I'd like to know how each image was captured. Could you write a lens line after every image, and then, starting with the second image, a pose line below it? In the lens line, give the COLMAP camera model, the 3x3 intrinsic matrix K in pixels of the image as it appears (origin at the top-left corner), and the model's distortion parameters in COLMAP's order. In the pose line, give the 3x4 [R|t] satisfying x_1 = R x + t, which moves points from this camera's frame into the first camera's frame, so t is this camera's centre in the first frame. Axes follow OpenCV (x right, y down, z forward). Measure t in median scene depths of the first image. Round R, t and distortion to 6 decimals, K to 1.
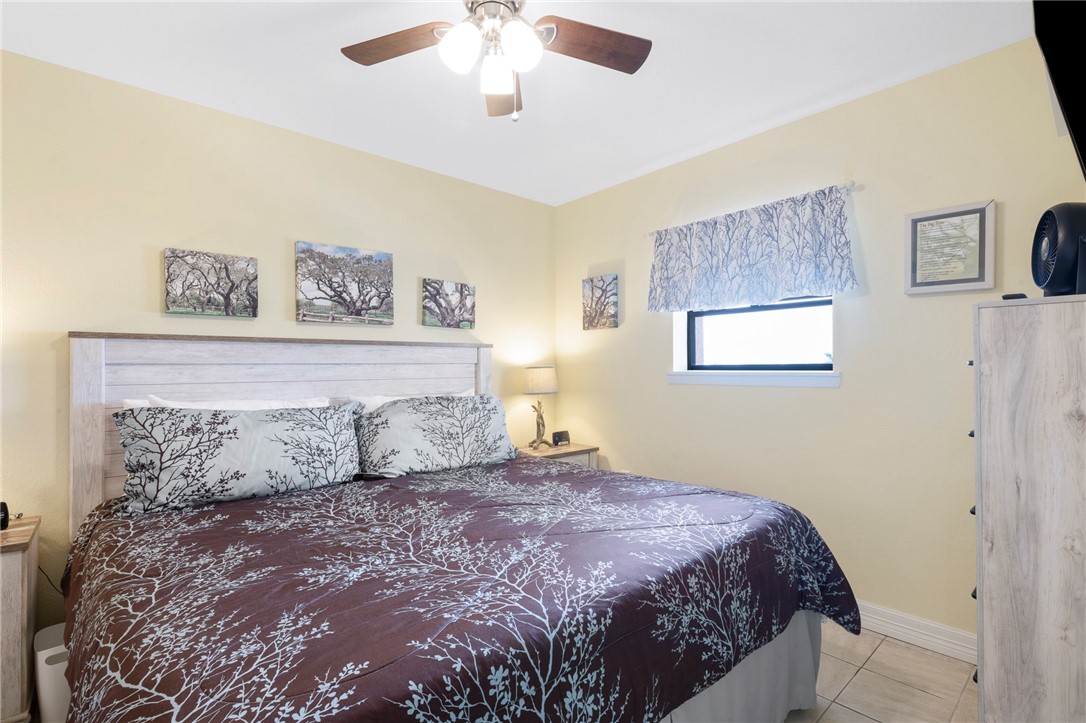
lens RADIAL K [[497.3, 0, 539.0], [0, 497.3, 367.7], [0, 0, 1]] dist [0.009150, -0.000148]
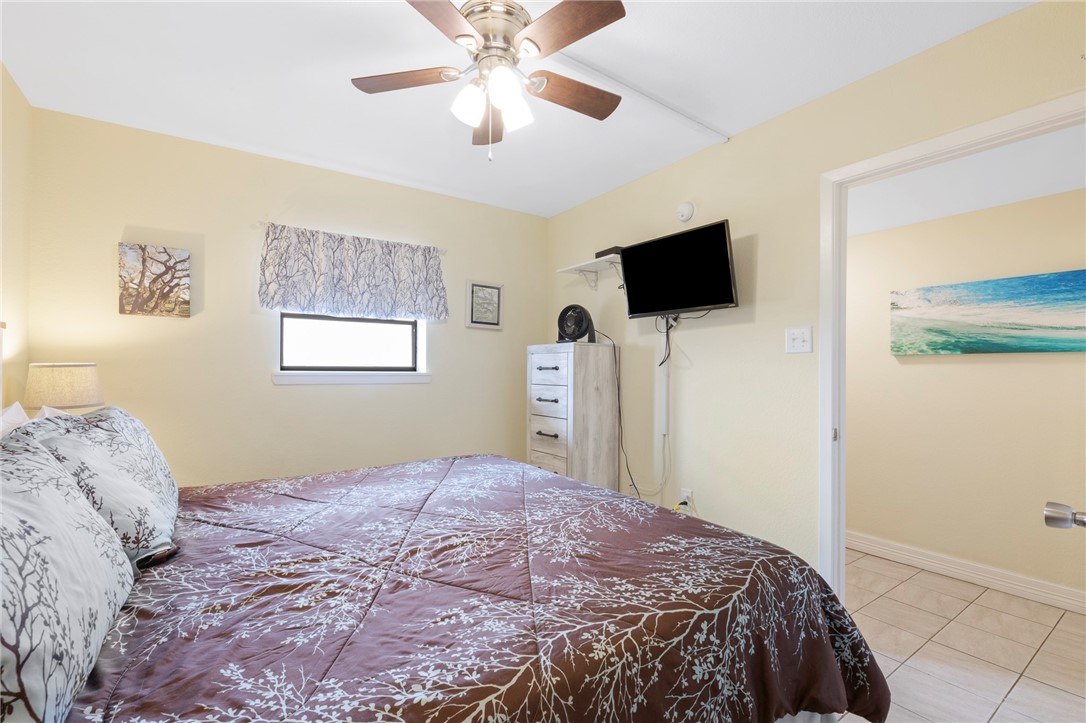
lens RADIAL K [[486.0, 0, 542.1], [0, 486.0, 372.3], [0, 0, 1]] dist [-0.000098, 0.001121]
pose [[0.130263, 0.004102, 0.991471, -0.764967], [-0.001321, 0.999991, -0.003964, 0.012962], [-0.991479, -0.000793, 0.130267, 0.471846]]
